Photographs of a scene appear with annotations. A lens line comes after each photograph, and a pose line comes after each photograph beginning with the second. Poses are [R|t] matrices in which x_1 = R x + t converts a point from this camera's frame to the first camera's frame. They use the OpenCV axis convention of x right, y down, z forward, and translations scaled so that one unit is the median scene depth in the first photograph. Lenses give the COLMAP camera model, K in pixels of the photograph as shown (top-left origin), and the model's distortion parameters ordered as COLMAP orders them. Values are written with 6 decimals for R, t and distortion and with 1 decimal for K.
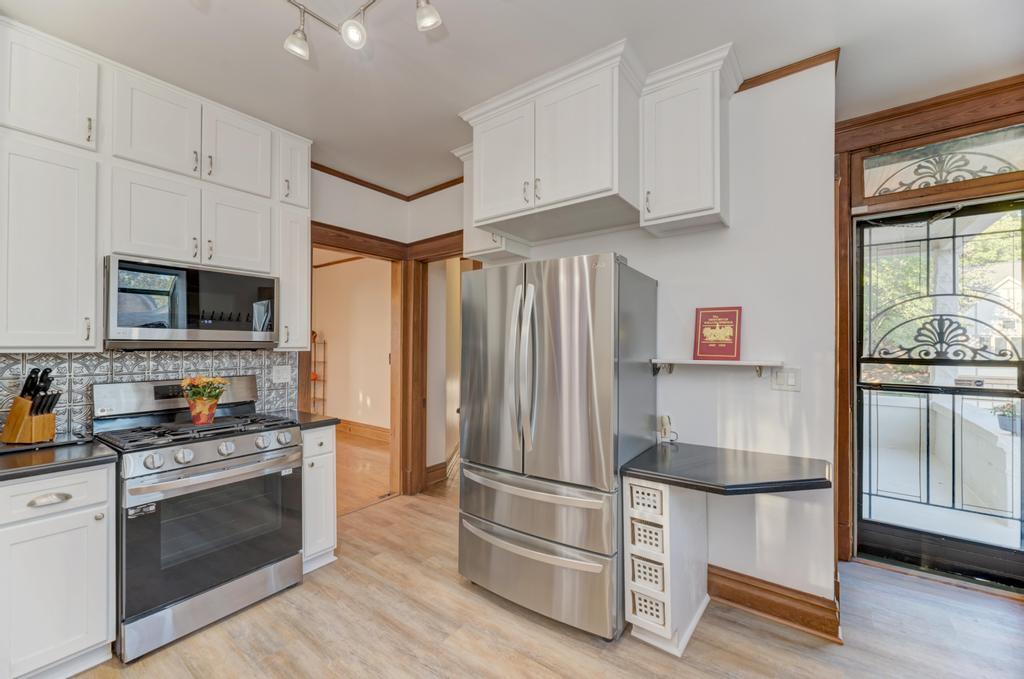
lens RADIAL K [[407.2, 0, 511.1], [0, 407.2, 346.1], [0, 0, 1]] dist [-0.000468, -0.000150]
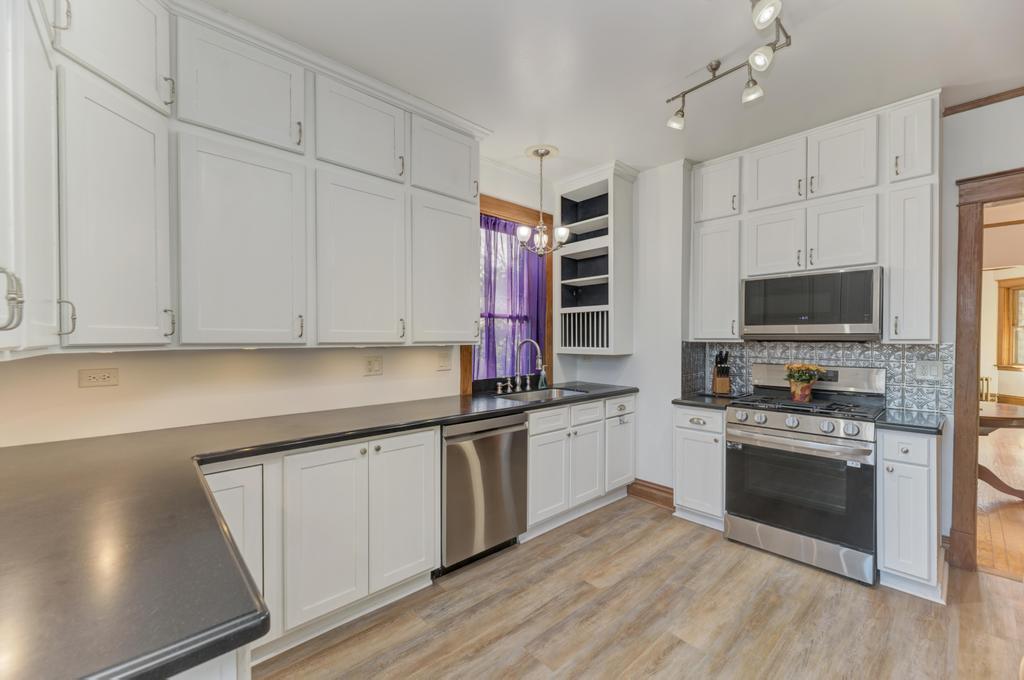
lens RADIAL K [[411.3, 0, 513.2], [0, 411.3, 344.6], [0, 0, 1]] dist [0.000756, -0.000257]
pose [[-0.186874, 0.017136, -0.982234, 0.697049], [0.005289, 0.999851, 0.016437, -0.006743], [0.982370, -0.002123, -0.186937, 0.430915]]
